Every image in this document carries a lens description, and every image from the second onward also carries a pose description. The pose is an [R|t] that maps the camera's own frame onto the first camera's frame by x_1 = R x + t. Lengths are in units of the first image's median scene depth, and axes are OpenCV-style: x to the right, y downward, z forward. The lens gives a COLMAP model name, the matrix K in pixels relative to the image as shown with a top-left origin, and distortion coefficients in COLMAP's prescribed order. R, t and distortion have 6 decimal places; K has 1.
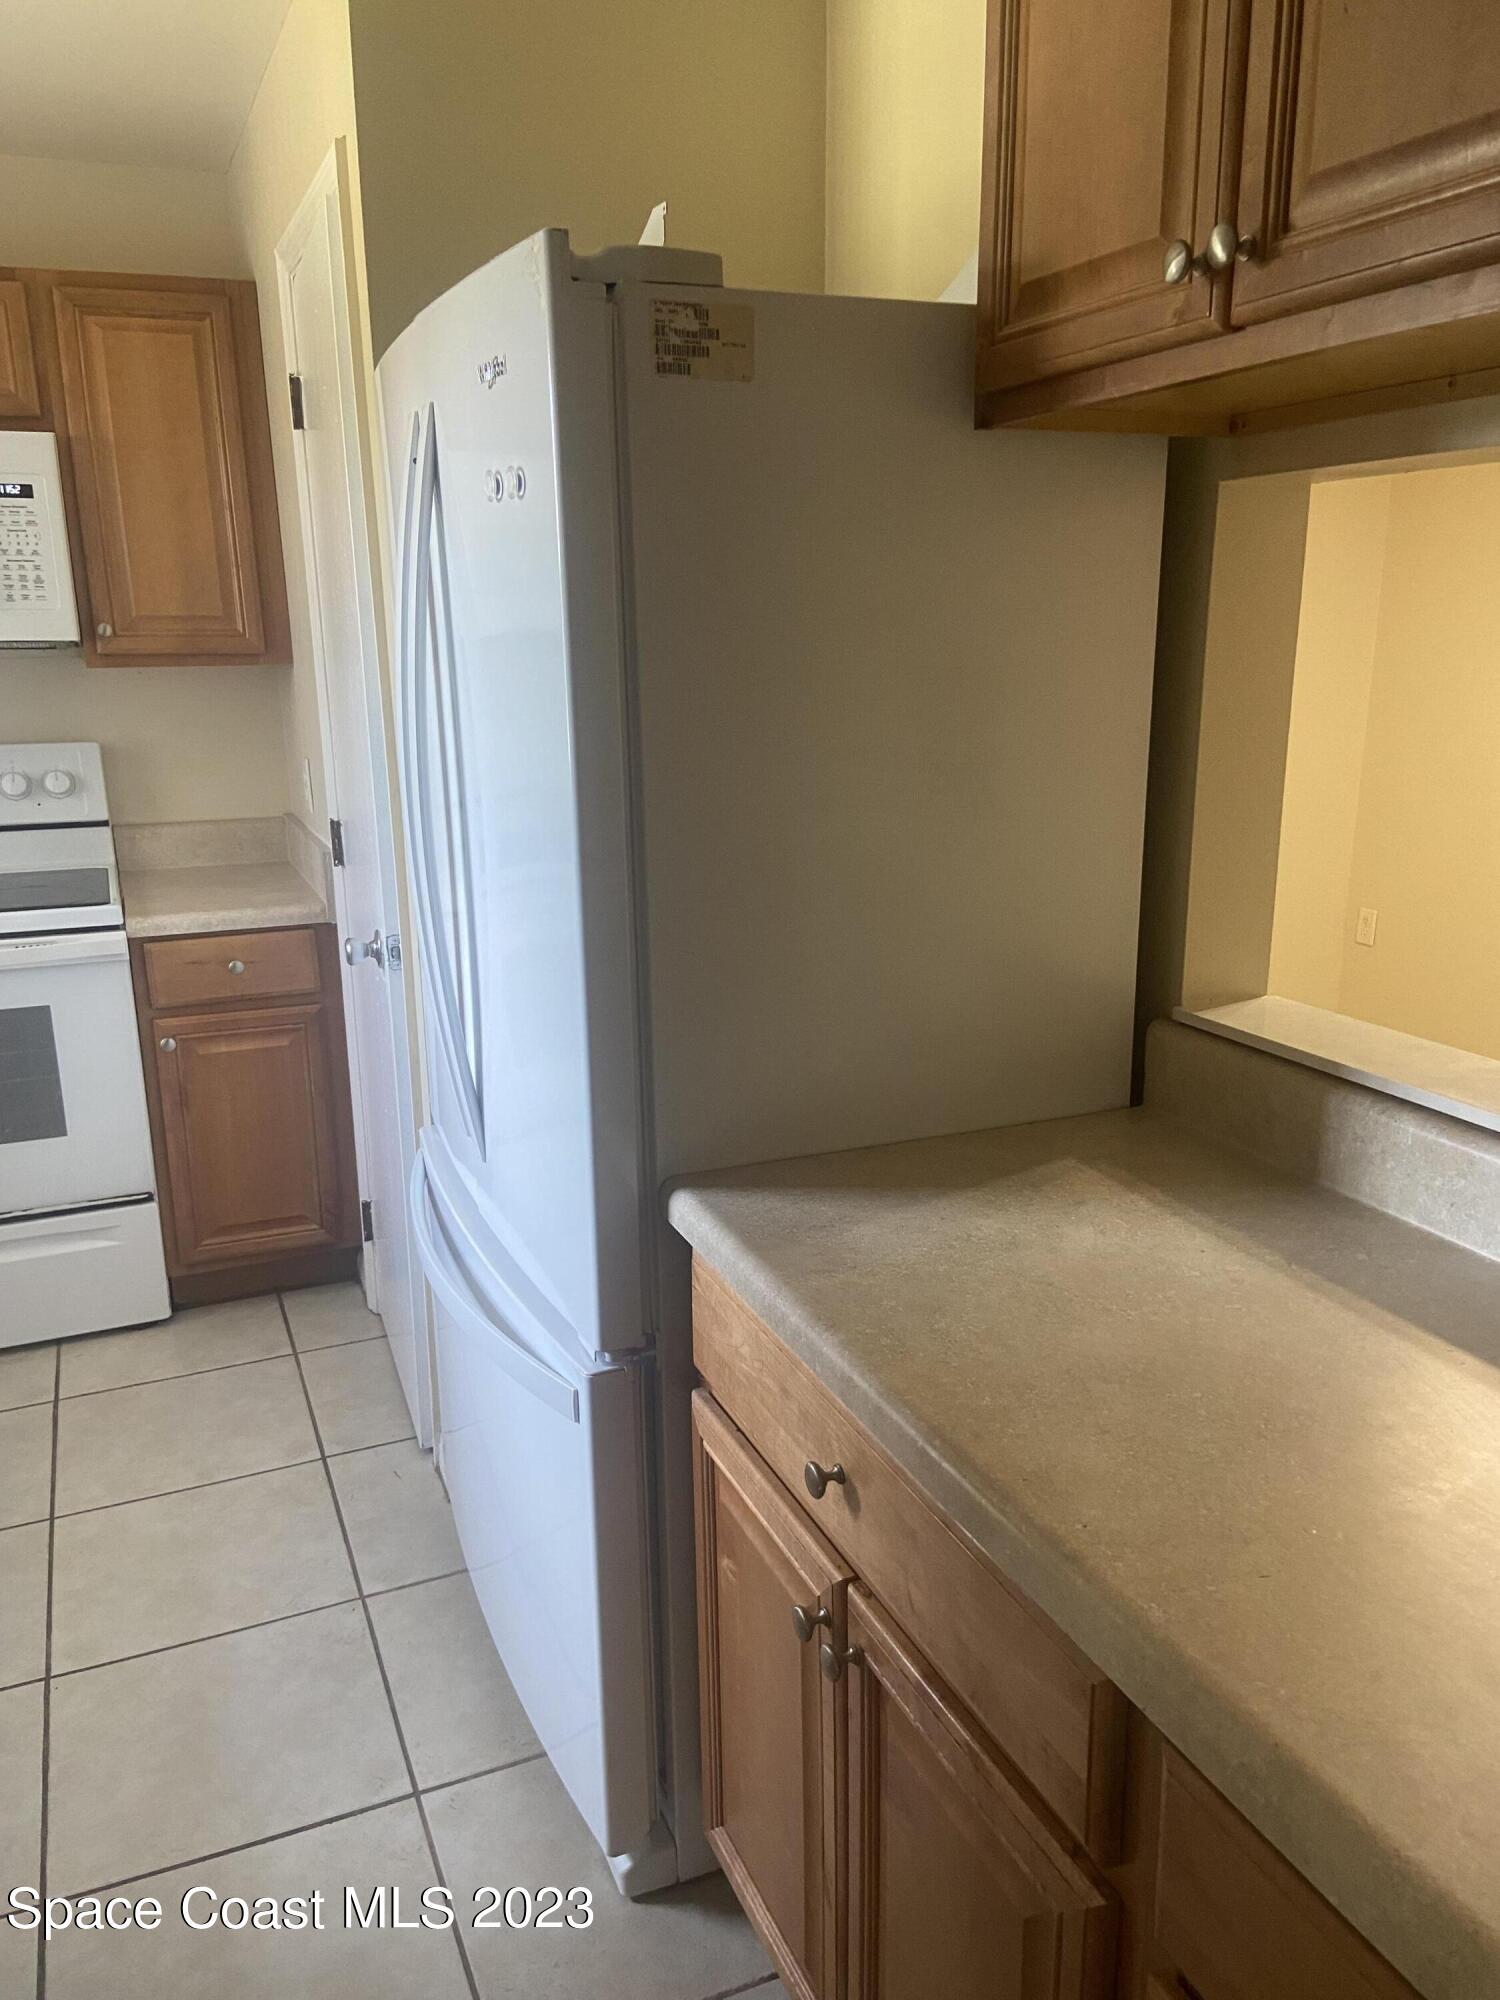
lens RADIAL K [[1515.7, 0, 762.4], [0, 1515.7, 1024.3], [0, 0, 1]] dist [0.136968, -0.186343]
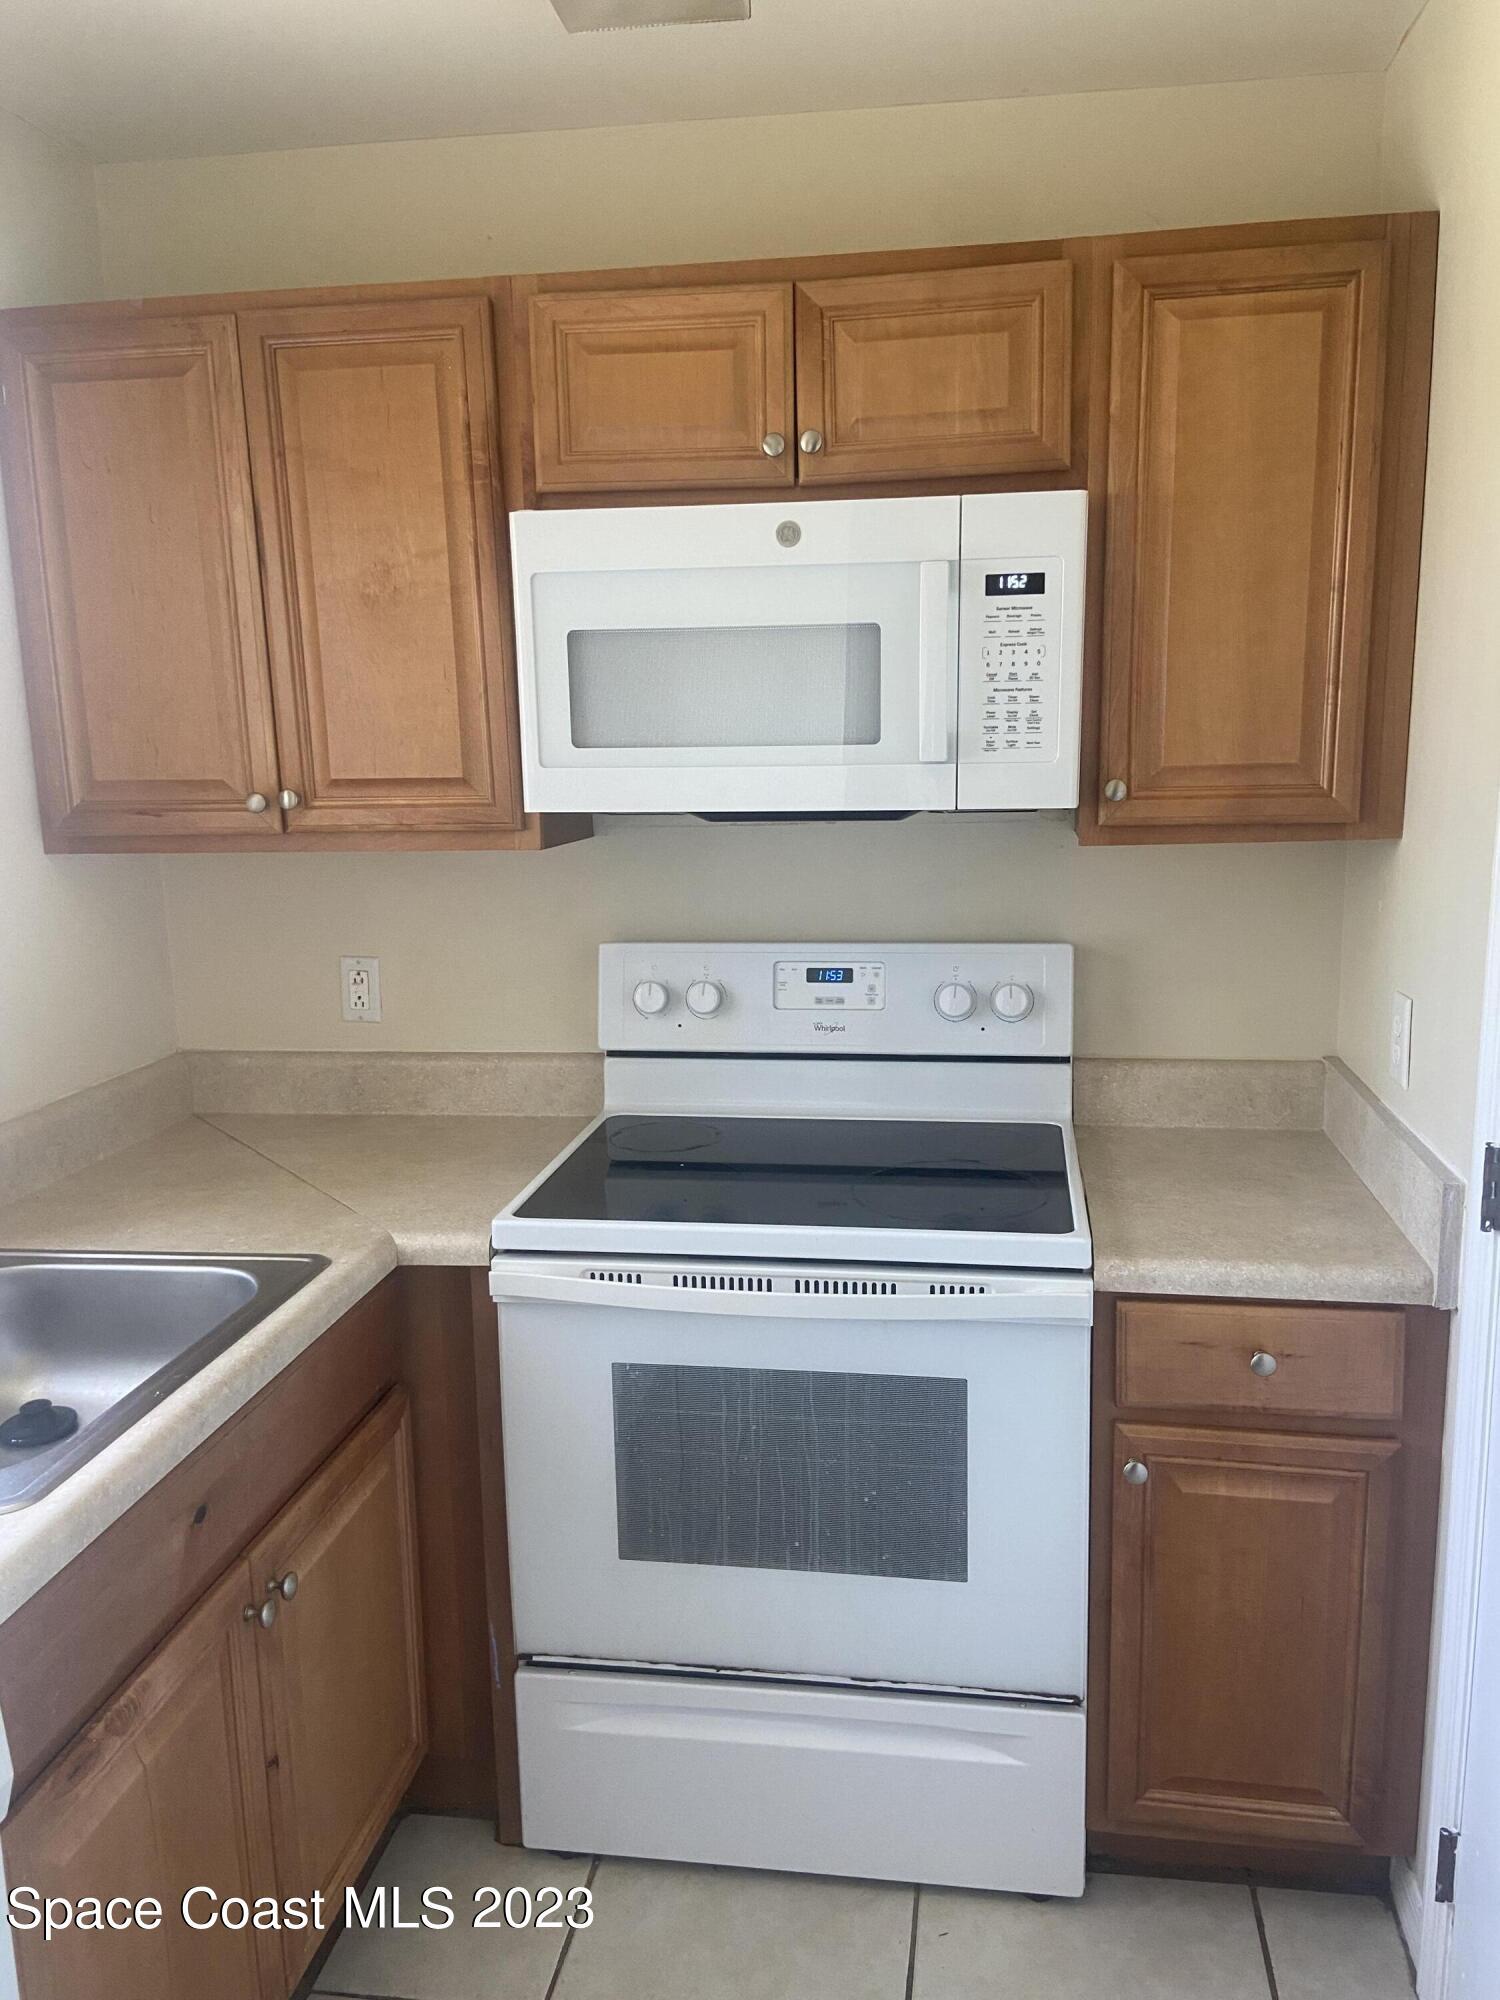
lens RADIAL K [[1515.7, 0, 762.4], [0, 1515.7, 1024.3], [0, 0, 1]] dist [0.136968, -0.186343]
pose [[0.846579, 0.093168, -0.524046, -0.207841], [-0.126124, 0.991635, -0.027451, -0.122841], [0.517105, 0.089334, 0.851247, 0.393674]]
